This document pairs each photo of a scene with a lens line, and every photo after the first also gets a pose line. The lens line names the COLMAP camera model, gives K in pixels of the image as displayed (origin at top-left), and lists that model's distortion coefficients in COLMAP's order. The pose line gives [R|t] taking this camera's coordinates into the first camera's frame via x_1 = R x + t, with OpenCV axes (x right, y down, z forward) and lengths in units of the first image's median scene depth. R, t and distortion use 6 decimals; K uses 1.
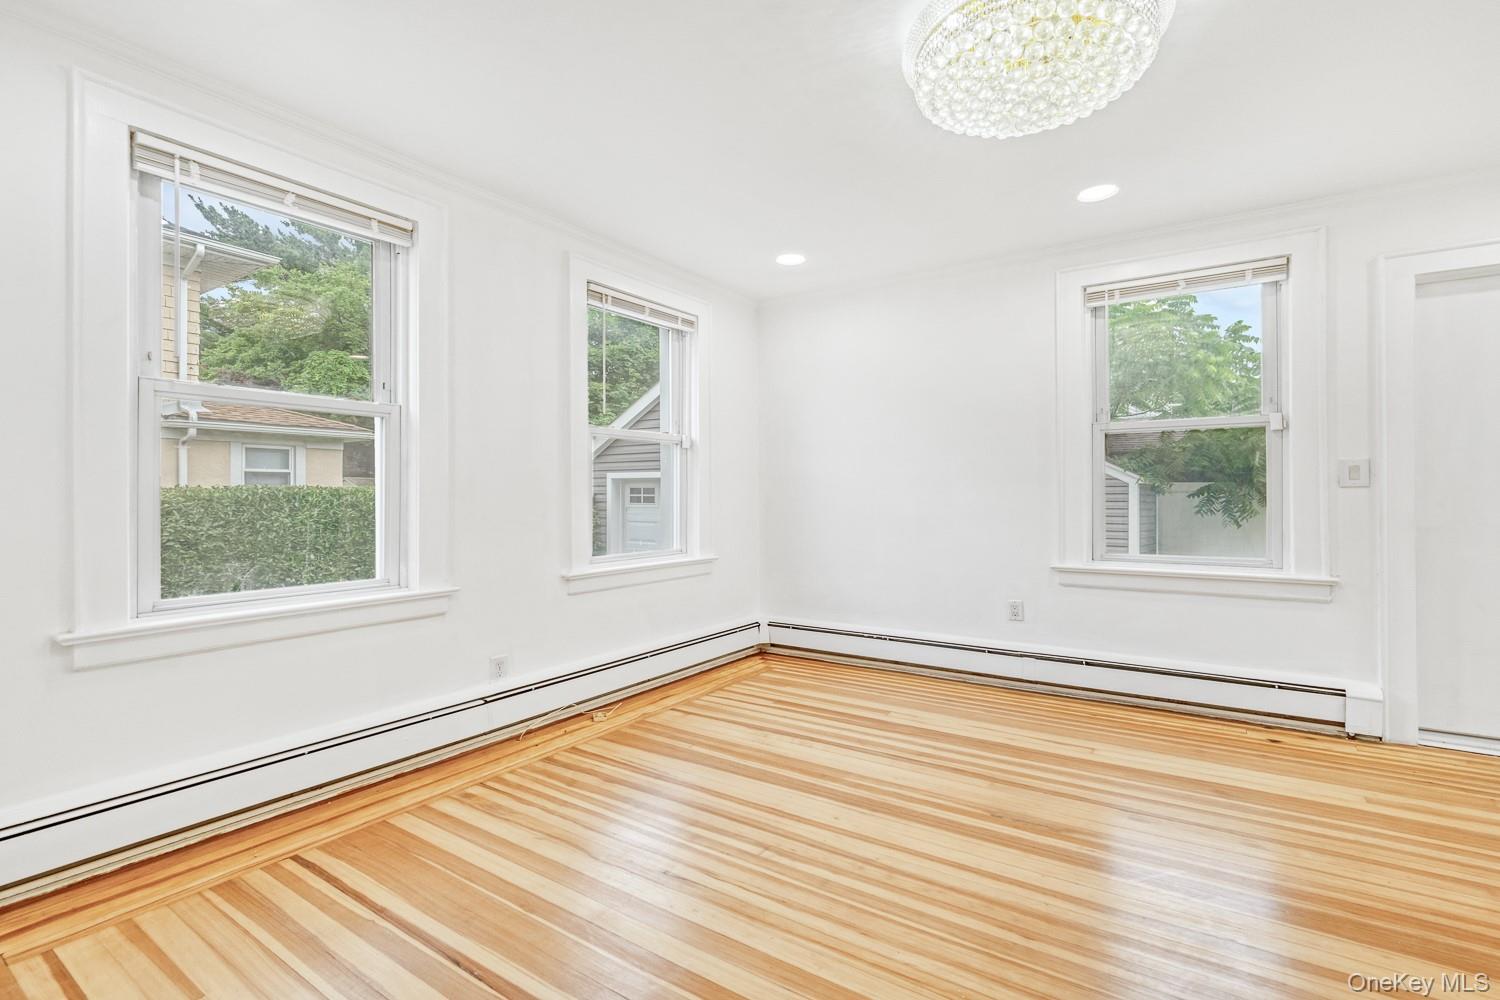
lens RADIAL K [[613.6, 0, 744.4], [0, 613.6, 498.1], [0, 0, 1]] dist [-0.003033, -0.000002]
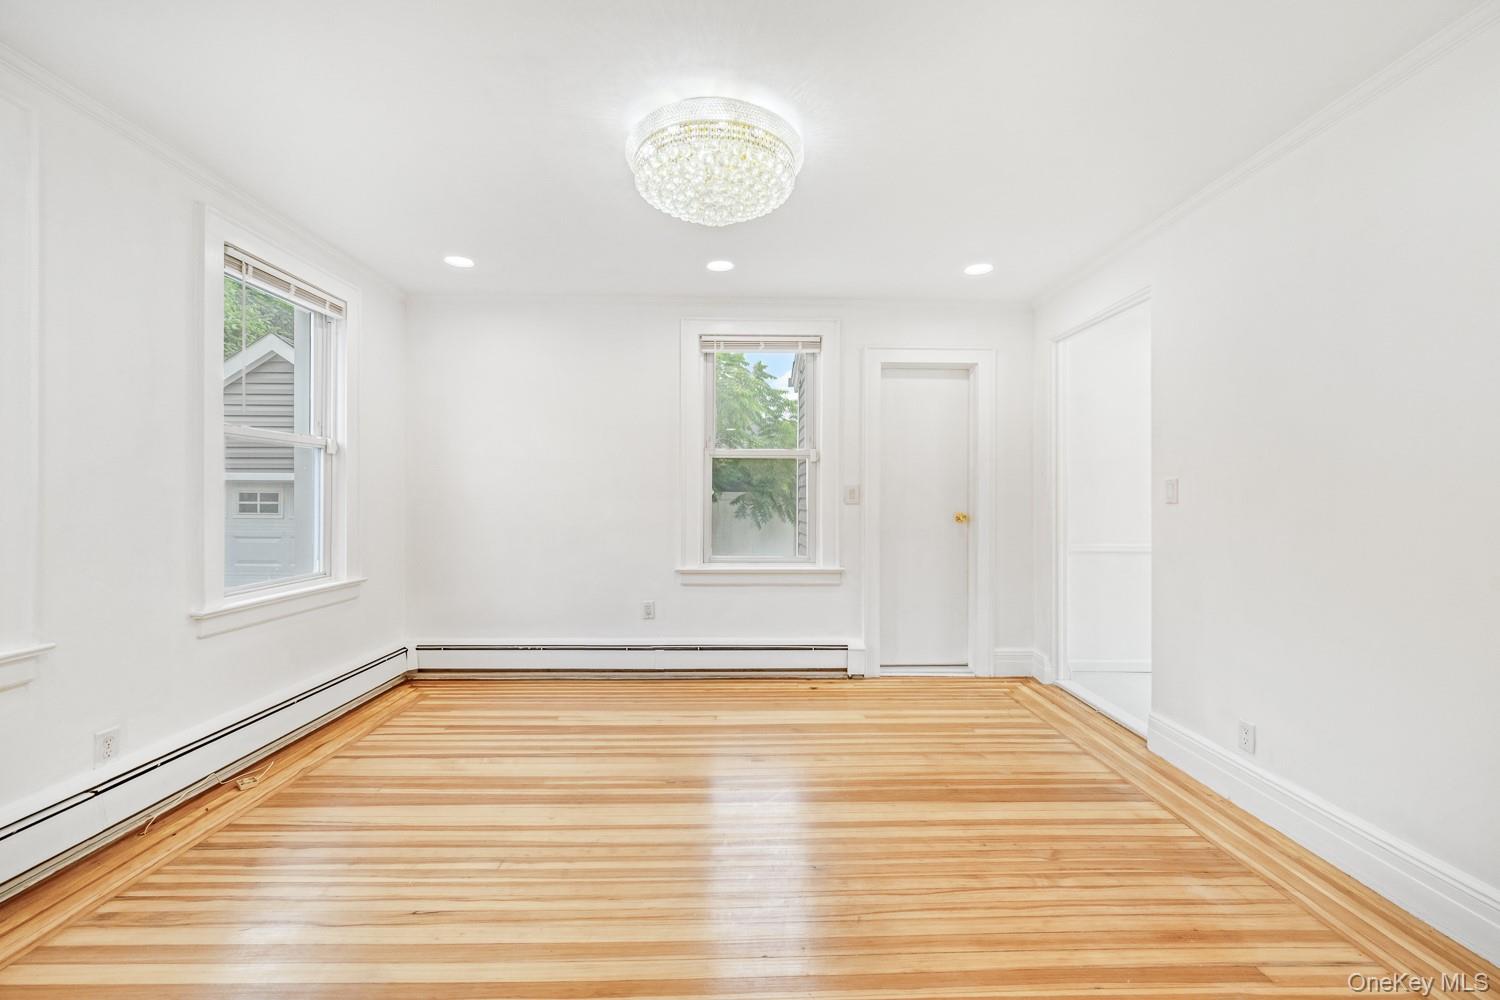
lens RADIAL K [[613.6, 0, 748.3], [0, 613.6, 503.4], [0, 0, 1]] dist [-0.003033, -0.000002]
pose [[0.803289, 0.016256, 0.595368, -0.149396], [-0.015627, 0.999859, -0.006215, -0.017416], [-0.595385, -0.004311, 0.803429, -0.041562]]
